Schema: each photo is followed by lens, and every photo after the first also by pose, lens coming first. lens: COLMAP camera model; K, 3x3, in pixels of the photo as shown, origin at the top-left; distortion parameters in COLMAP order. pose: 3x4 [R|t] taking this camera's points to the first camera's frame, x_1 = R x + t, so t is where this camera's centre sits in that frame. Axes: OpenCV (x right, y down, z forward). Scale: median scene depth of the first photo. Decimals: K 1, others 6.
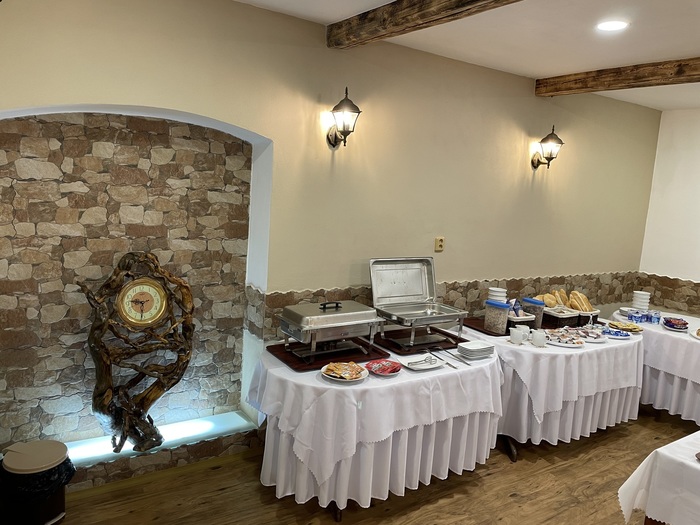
lens RADIAL K [[531.4, 0, 350.0], [0, 531.4, 262.5], [0, 0, 1]] dist [0.063348, -0.001054]
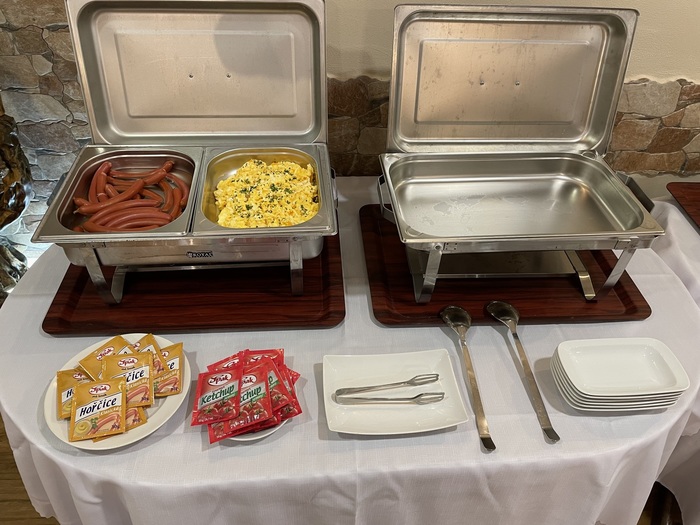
lens RADIAL K [[532.0, 0, 350.0], [0, 532.0, 262.5], [0, 0, 1]] dist [0.001802, -0.001049]
pose [[0.867534, 0.311441, -0.387801, 0.198428], [-0.052712, 0.832869, 0.550954, -0.056163], [0.494577, -0.457530, 0.738959, 0.717050]]
